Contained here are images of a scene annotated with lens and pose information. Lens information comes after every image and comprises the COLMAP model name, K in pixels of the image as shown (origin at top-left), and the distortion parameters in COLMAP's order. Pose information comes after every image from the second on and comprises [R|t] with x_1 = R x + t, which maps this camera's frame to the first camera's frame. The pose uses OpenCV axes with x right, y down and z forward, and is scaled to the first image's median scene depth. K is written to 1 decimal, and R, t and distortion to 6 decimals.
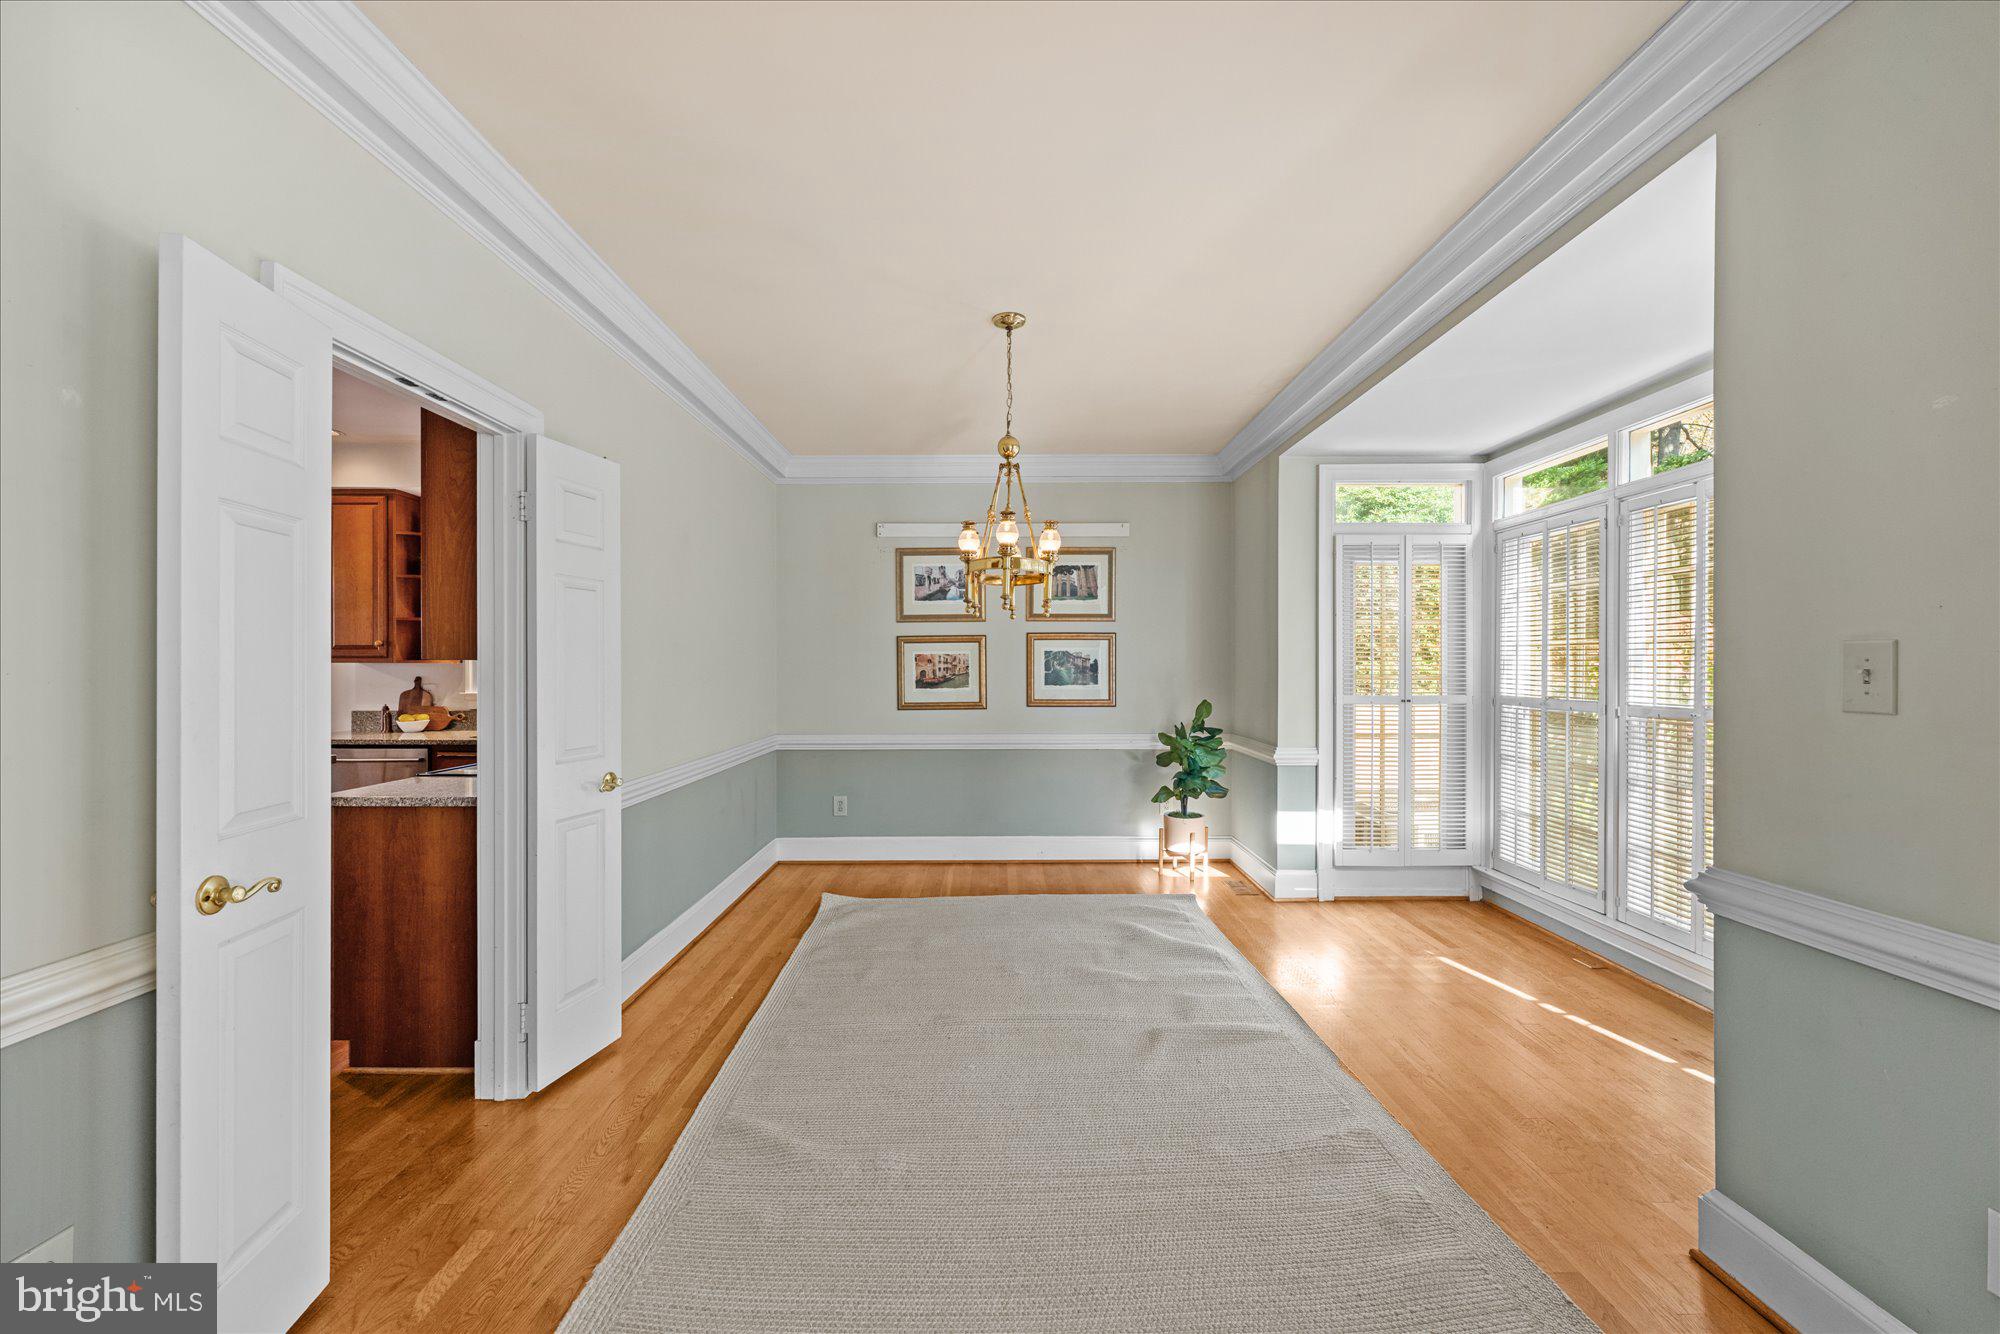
lens RADIAL K [[794.1, 0, 991.5], [0, 794.1, 664.8], [0, 0, 1]] dist [0.000982, -0.000045]
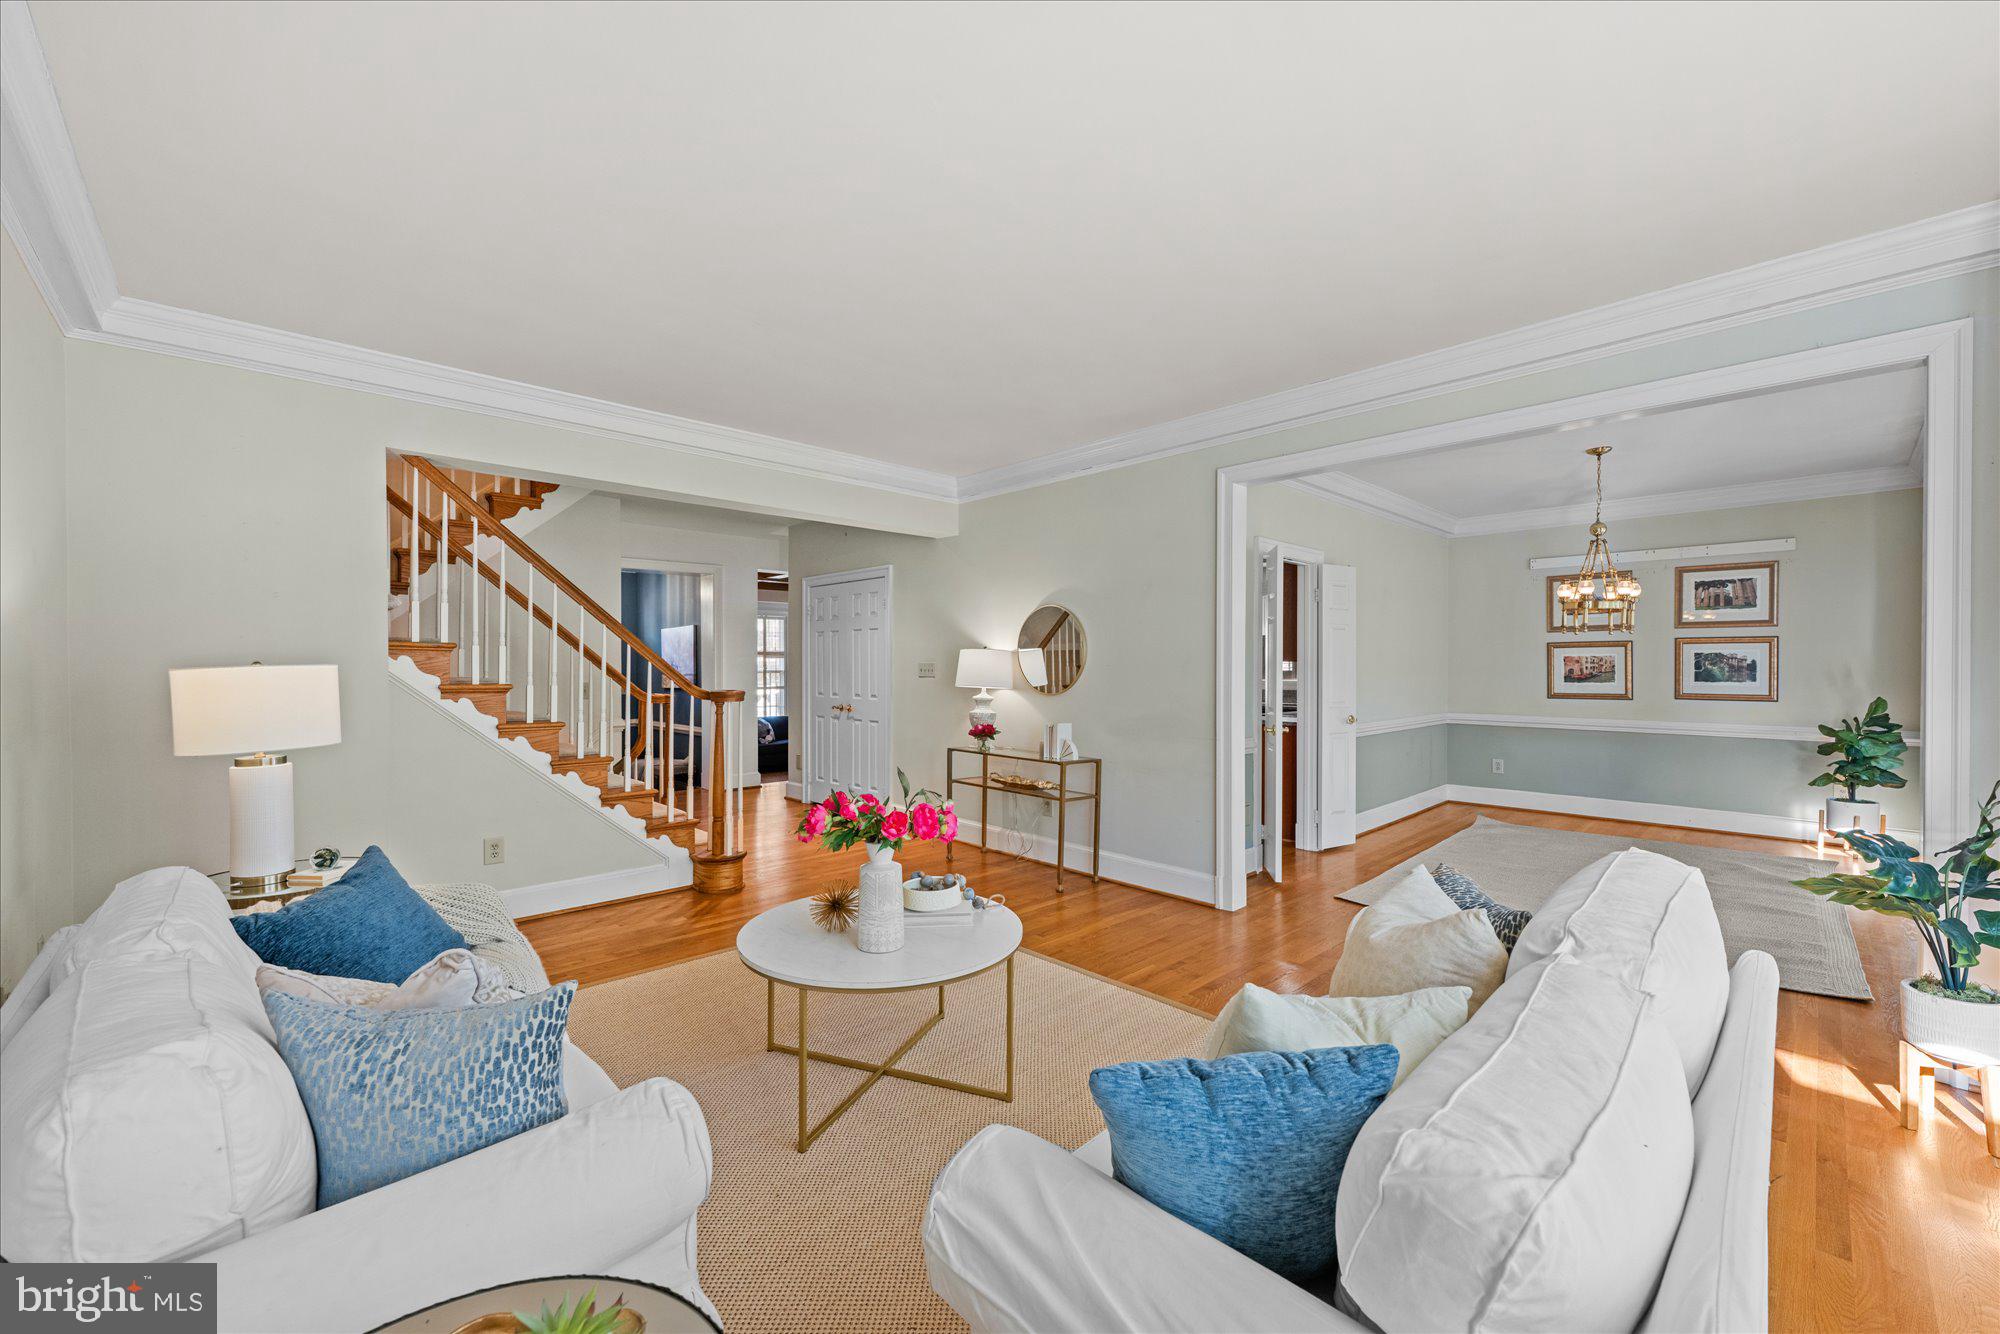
lens RADIAL K [[794.1, 0, 1005.5], [0, 794.1, 668.0], [0, 0, 1]] dist [0.000982, -0.000045]
pose [[0.700310, 0.004799, -0.713823, 0.195969], [-0.000894, 0.999983, 0.005845, -0.000796], [0.713838, -0.003455, 0.700302, -0.582612]]
